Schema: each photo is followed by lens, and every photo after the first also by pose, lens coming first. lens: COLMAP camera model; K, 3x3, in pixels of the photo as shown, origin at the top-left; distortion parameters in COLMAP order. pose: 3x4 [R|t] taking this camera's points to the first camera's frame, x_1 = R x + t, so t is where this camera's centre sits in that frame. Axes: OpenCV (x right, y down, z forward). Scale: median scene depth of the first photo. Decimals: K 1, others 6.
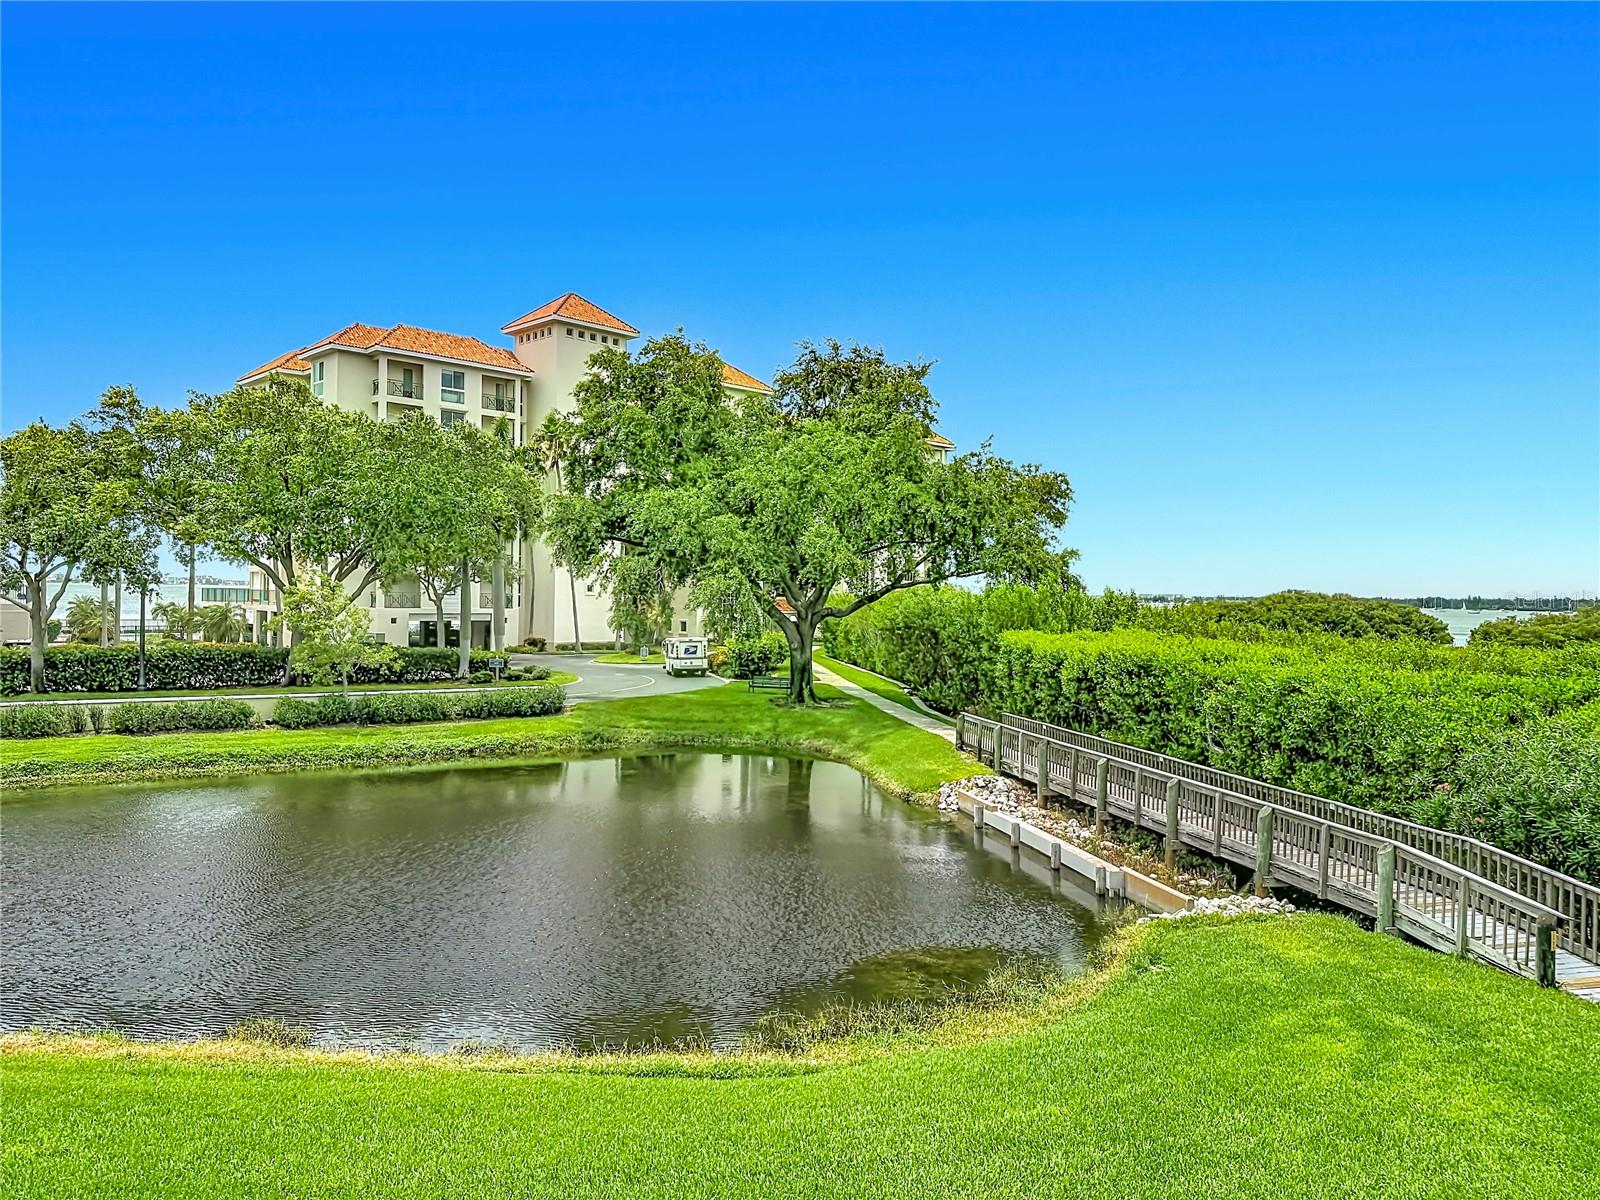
lens RADIAL K [[1146.8, 0, 806.2], [0, 1146.8, 593.4], [0, 0, 1]] dist [0.142493, -0.208177]
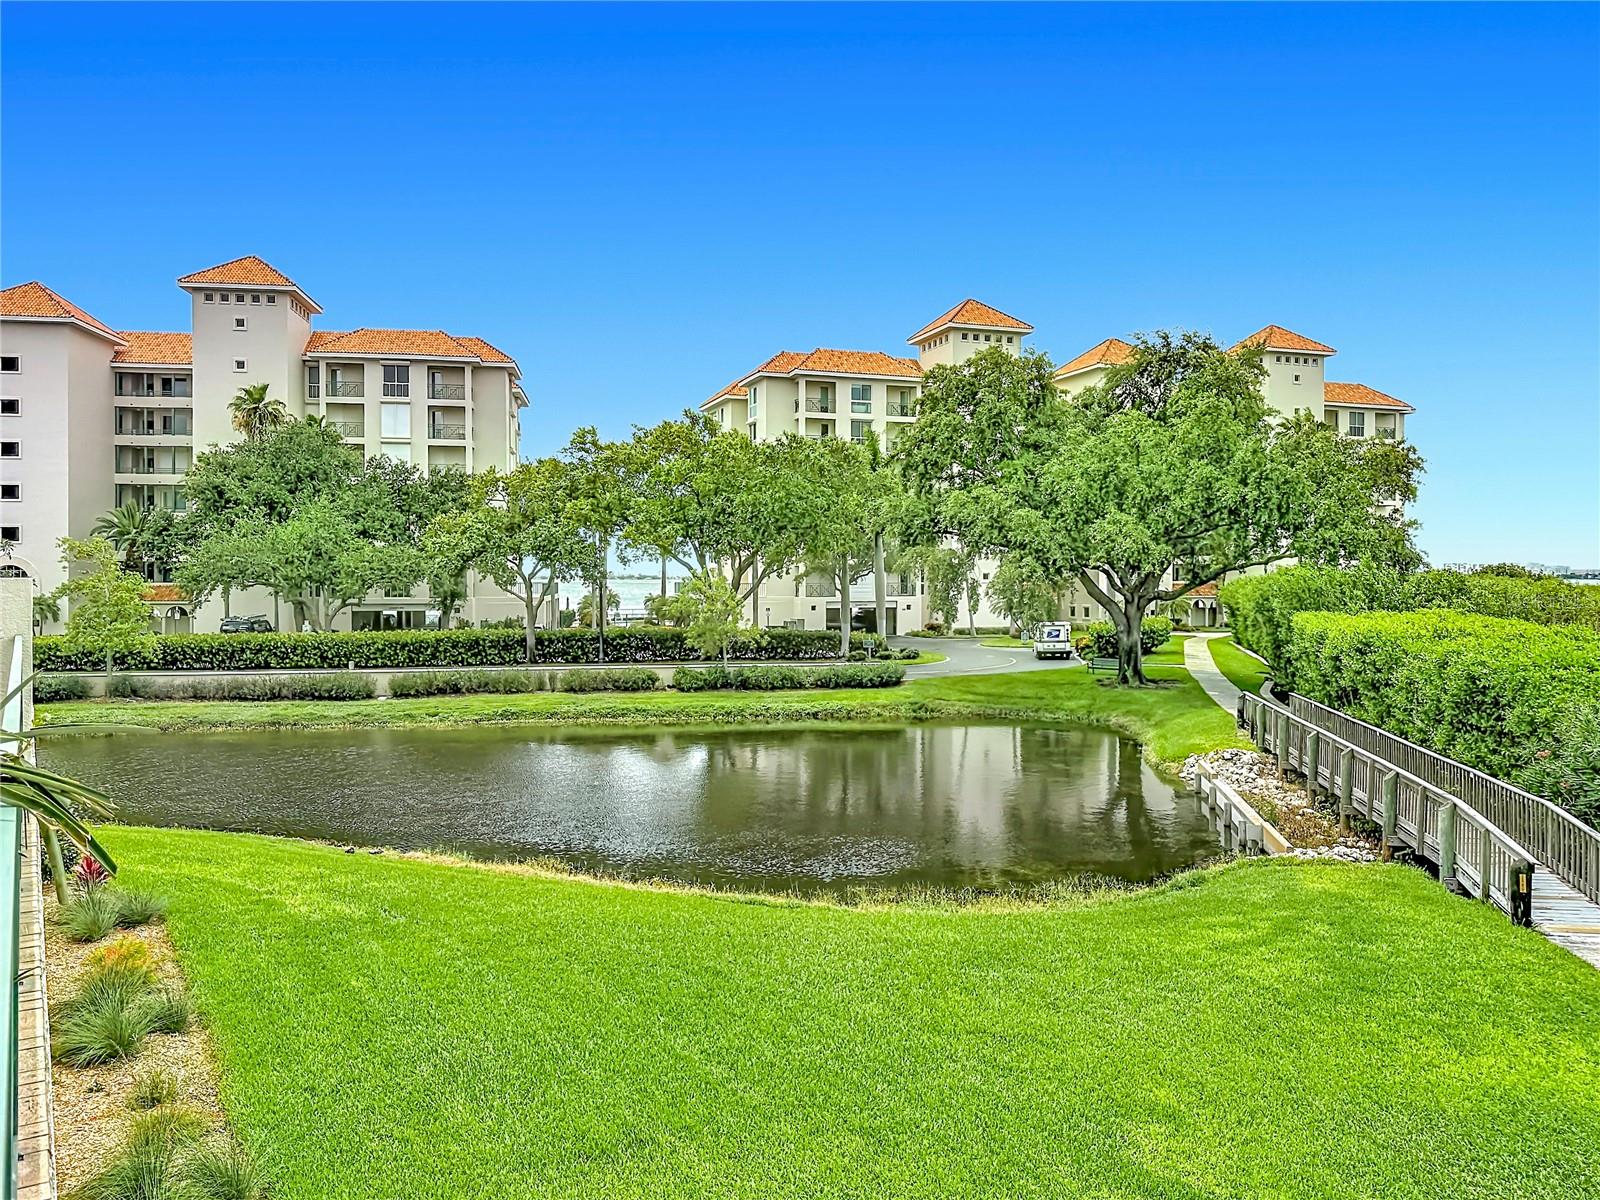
lens RADIAL K [[1136.4, 0, 798.2], [0, 1136.4, 612.4], [0, 0, 1]] dist [0.090839, -0.171765]
pose [[0.921112, -0.006750, -0.389238, 0.129220], [0.017421, 0.999563, 0.023891, 0.001172], [0.388907, -0.028788, 0.920827, -0.075567]]
